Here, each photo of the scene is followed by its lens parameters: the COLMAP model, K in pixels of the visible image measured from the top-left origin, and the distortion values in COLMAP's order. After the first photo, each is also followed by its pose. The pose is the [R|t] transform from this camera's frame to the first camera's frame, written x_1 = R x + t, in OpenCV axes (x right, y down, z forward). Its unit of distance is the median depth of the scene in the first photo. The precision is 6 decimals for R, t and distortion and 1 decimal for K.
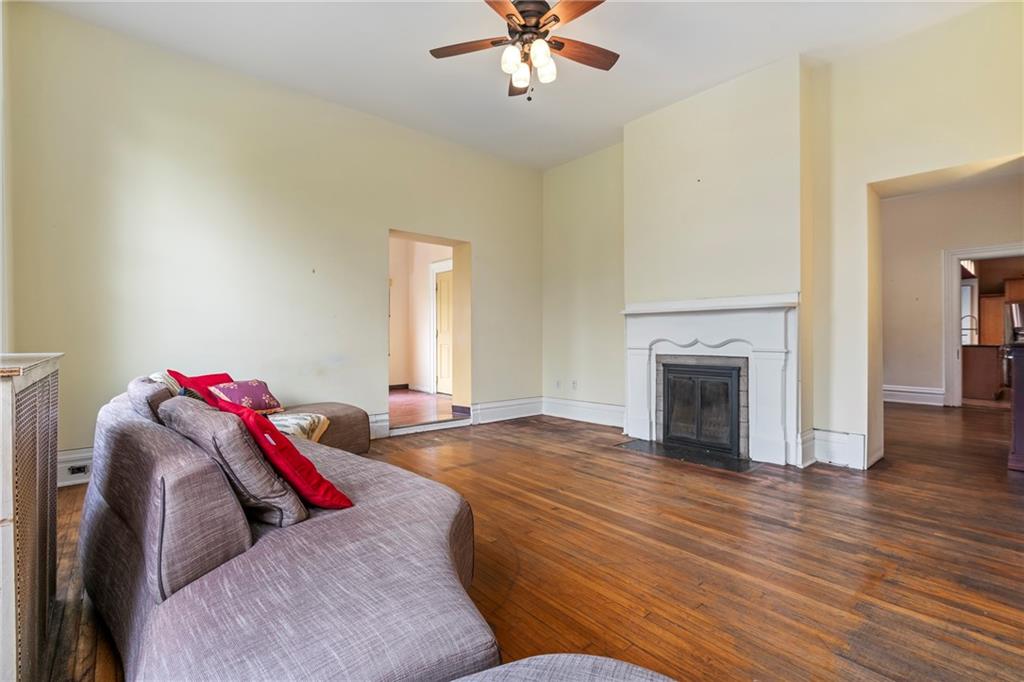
lens RADIAL K [[465.5, 0, 512.8], [0, 465.5, 333.3], [0, 0, 1]] dist [-0.004604, 0.000394]
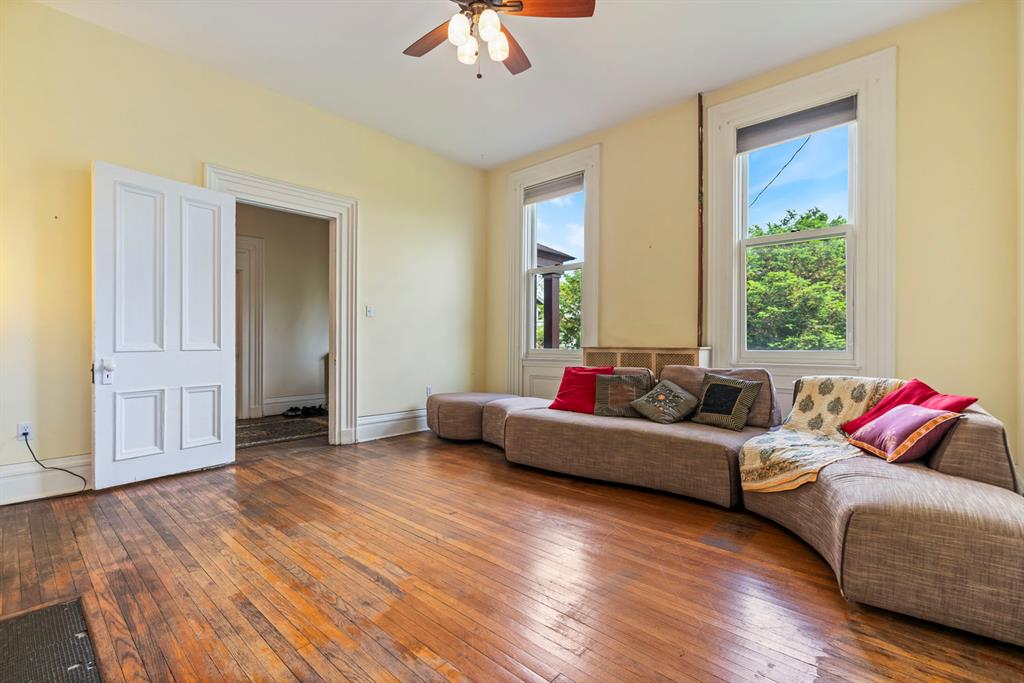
lens RADIAL K [[465.5, 0, 513.0], [0, 465.5, 339.7], [0, 0, 1]] dist [-0.004604, 0.000394]
pose [[-0.992327, 0.002860, -0.123609, 0.086395], [0.004171, 0.999938, -0.010353, 0.020336], [0.123571, -0.010789, -0.992277, 2.000323]]
